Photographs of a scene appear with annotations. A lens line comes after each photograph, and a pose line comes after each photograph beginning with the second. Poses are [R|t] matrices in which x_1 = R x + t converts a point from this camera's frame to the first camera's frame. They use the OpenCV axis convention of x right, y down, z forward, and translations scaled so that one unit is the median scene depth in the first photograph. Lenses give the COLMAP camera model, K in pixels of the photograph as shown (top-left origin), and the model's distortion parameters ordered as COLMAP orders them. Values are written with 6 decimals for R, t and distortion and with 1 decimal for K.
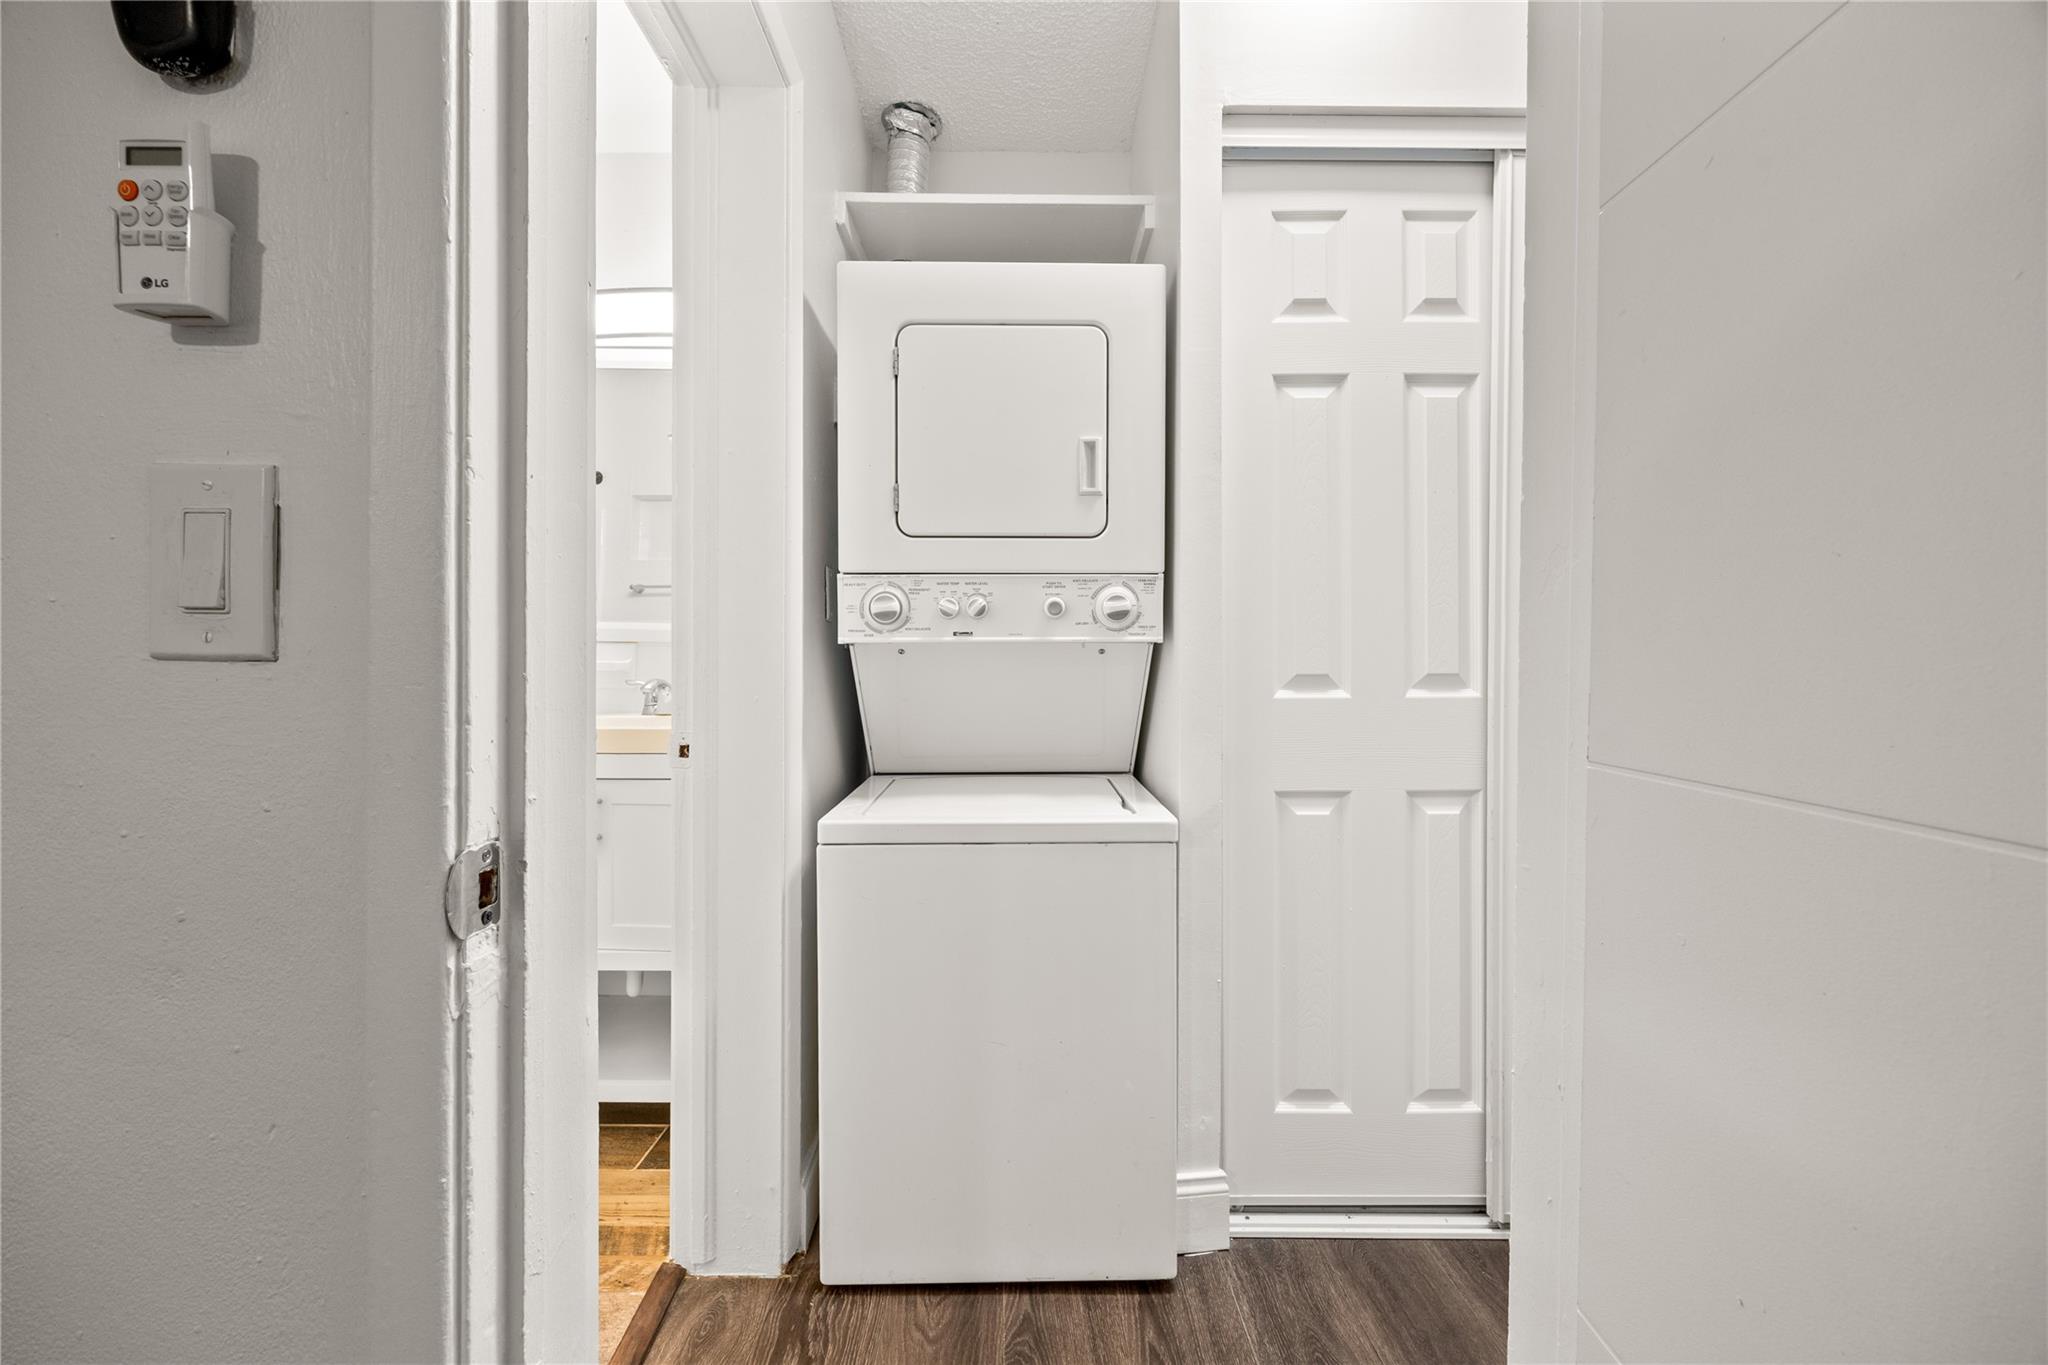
lens RADIAL K [[799.3, 0, 1022.8], [0, 799.3, 663.9], [0, 0, 1]] dist [0.000252, 0.000015]
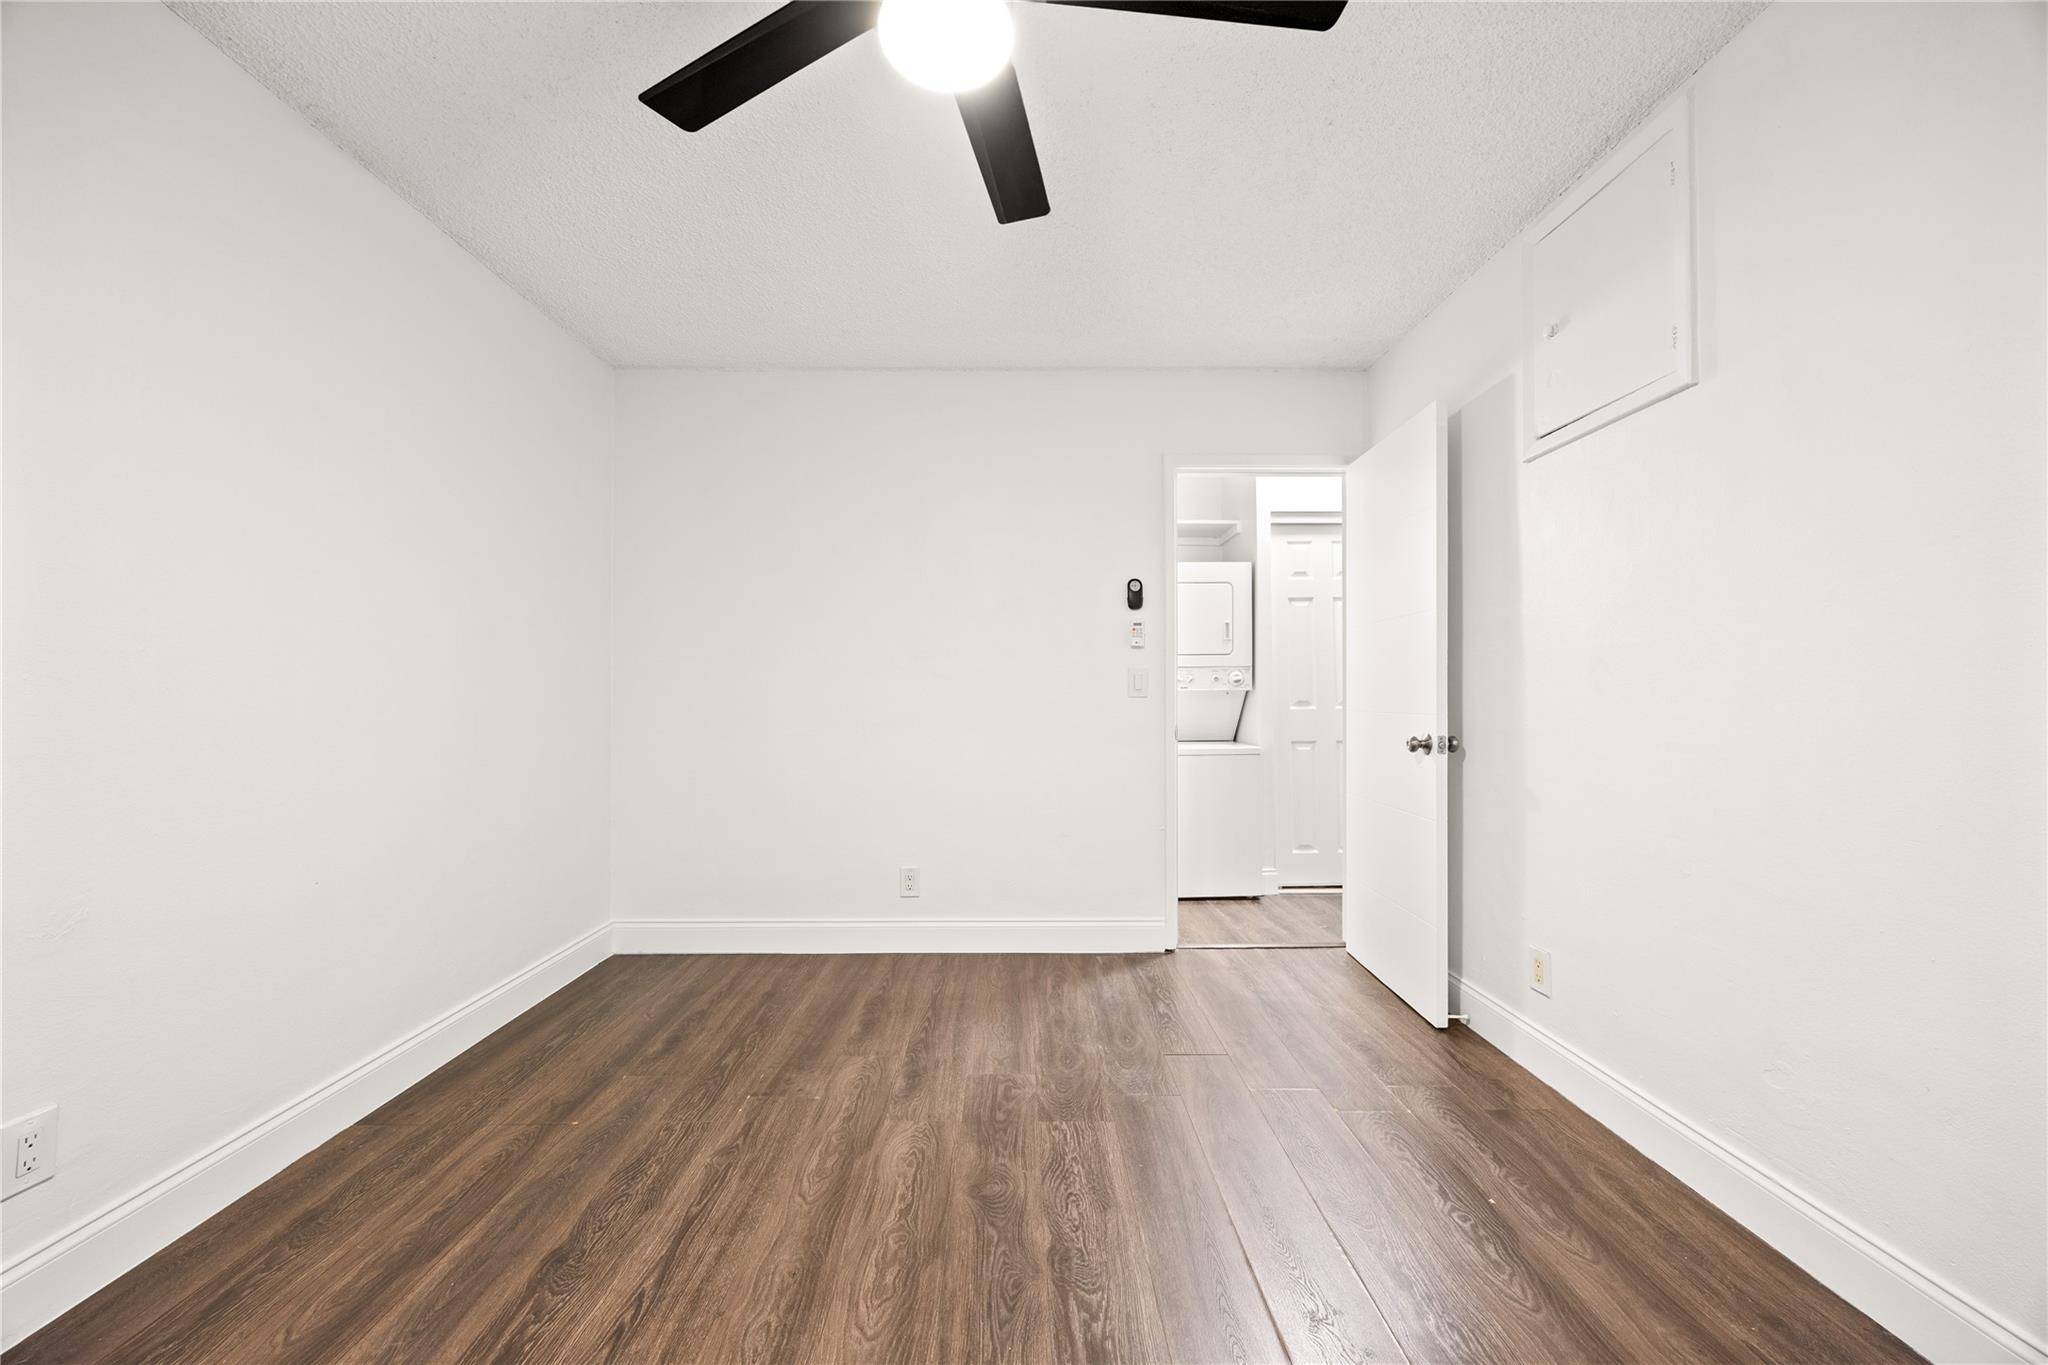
lens RADIAL K [[783.7, 0, 1016.3], [0, 783.7, 688.4], [0, 0, 1]] dist [-0.000843, -0.000111]
pose [[0.999959, -0.007276, 0.005479, -0.701541], [0.007378, 0.999794, -0.018915, 0.014046], [-0.005340, 0.018955, 0.999806, -1.859816]]
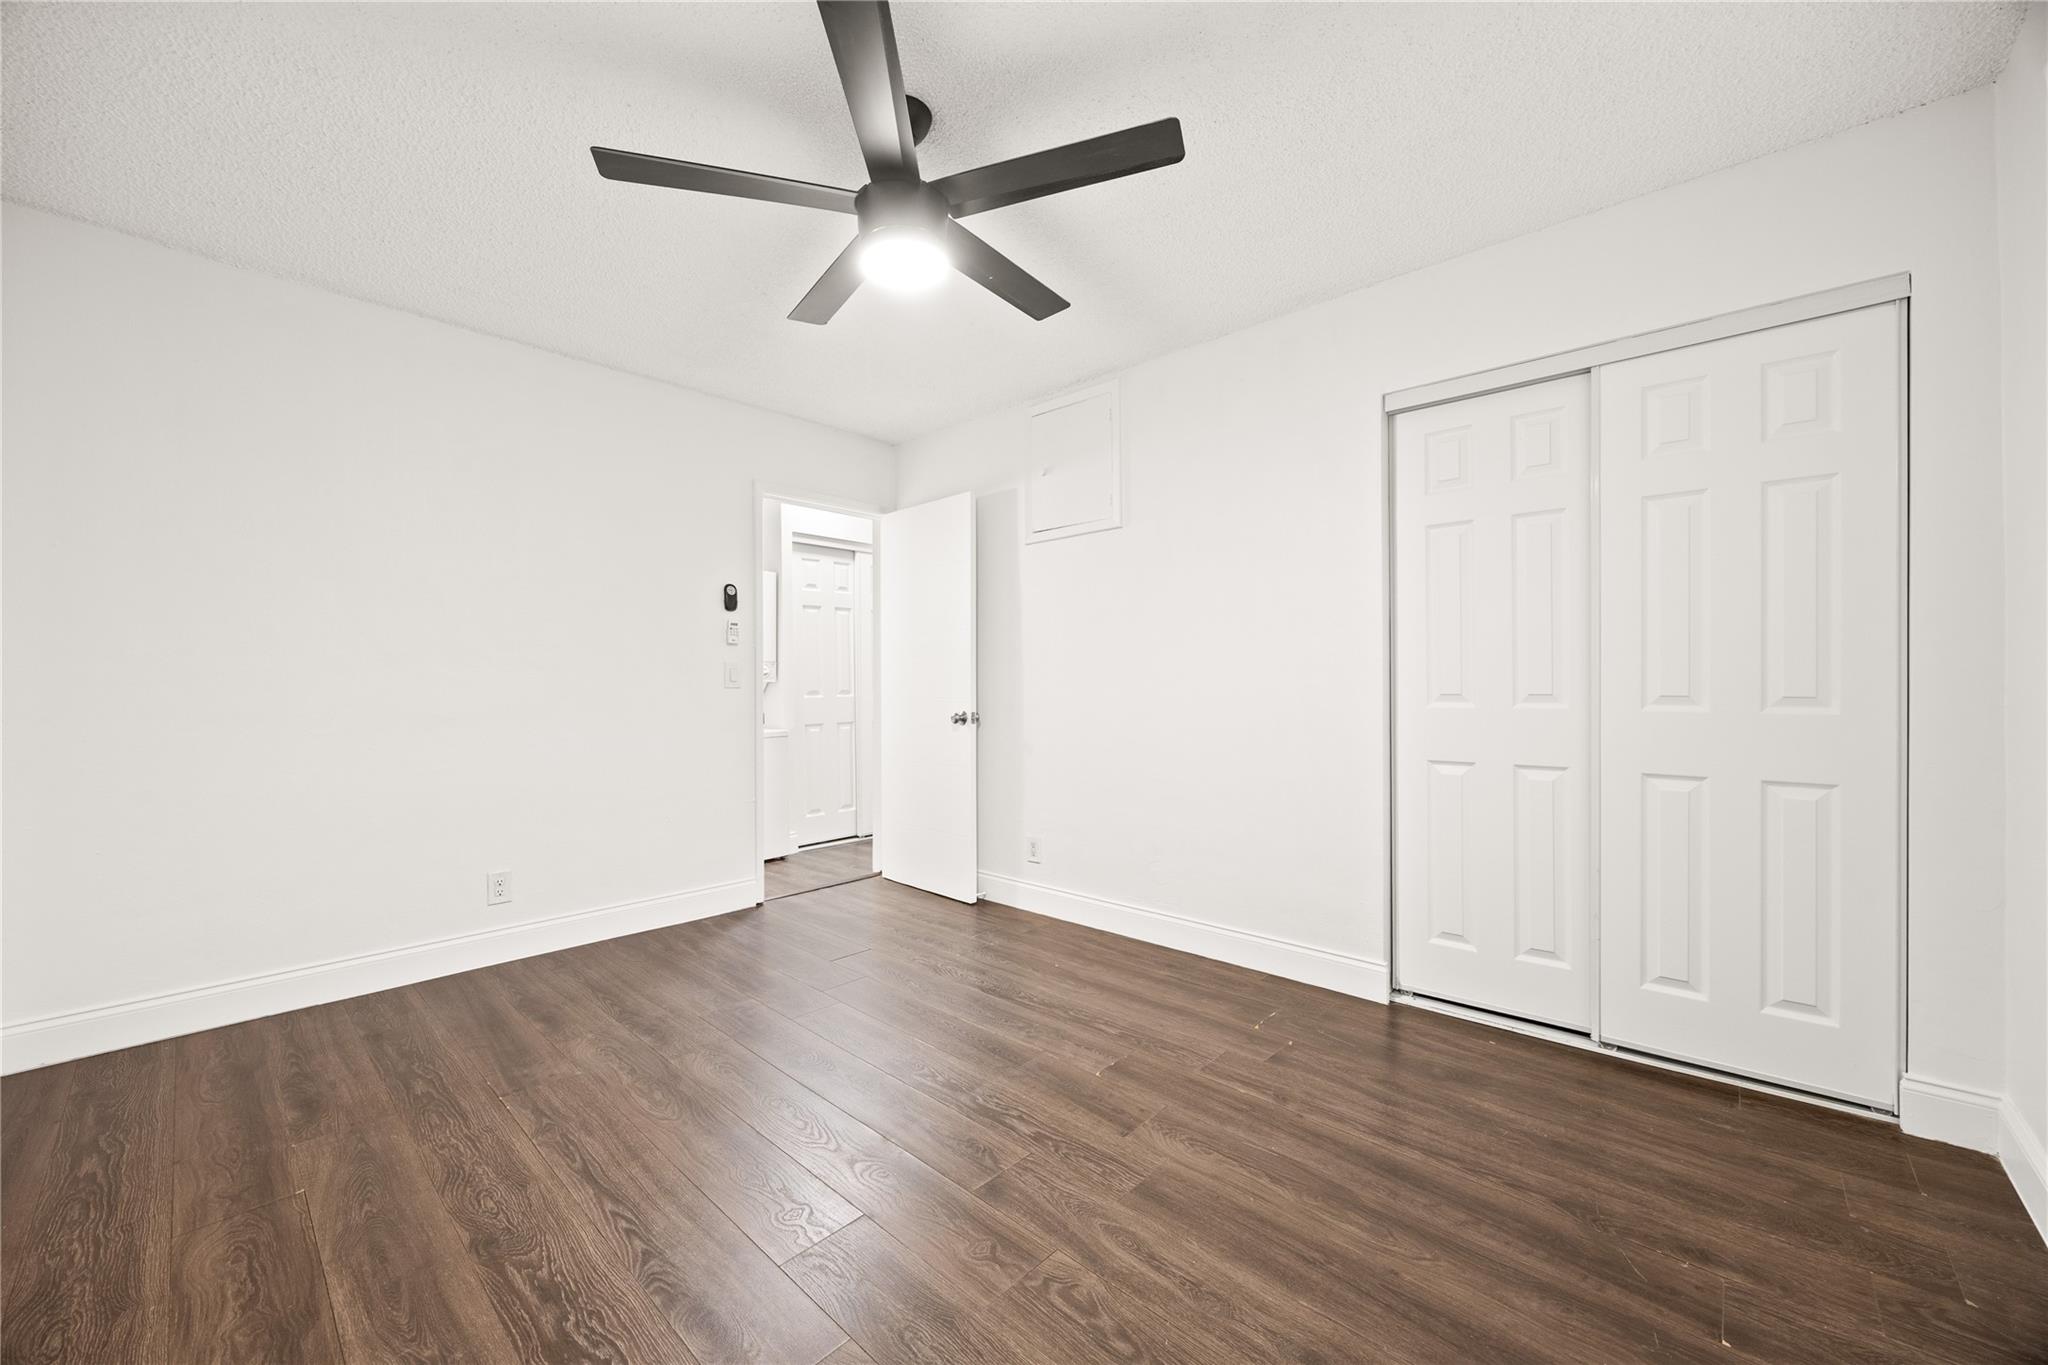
lens RADIAL K [[783.8, 0, 1024.0], [0, 783.8, 682.5], [0, 0, 1]] dist [0.000283, 0.000258]
pose [[0.680488, -0.007042, 0.732726, -1.557515], [0.016805, 0.999841, -0.005997, 0.012794], [-0.732567, 0.016395, 0.680498, -2.055457]]
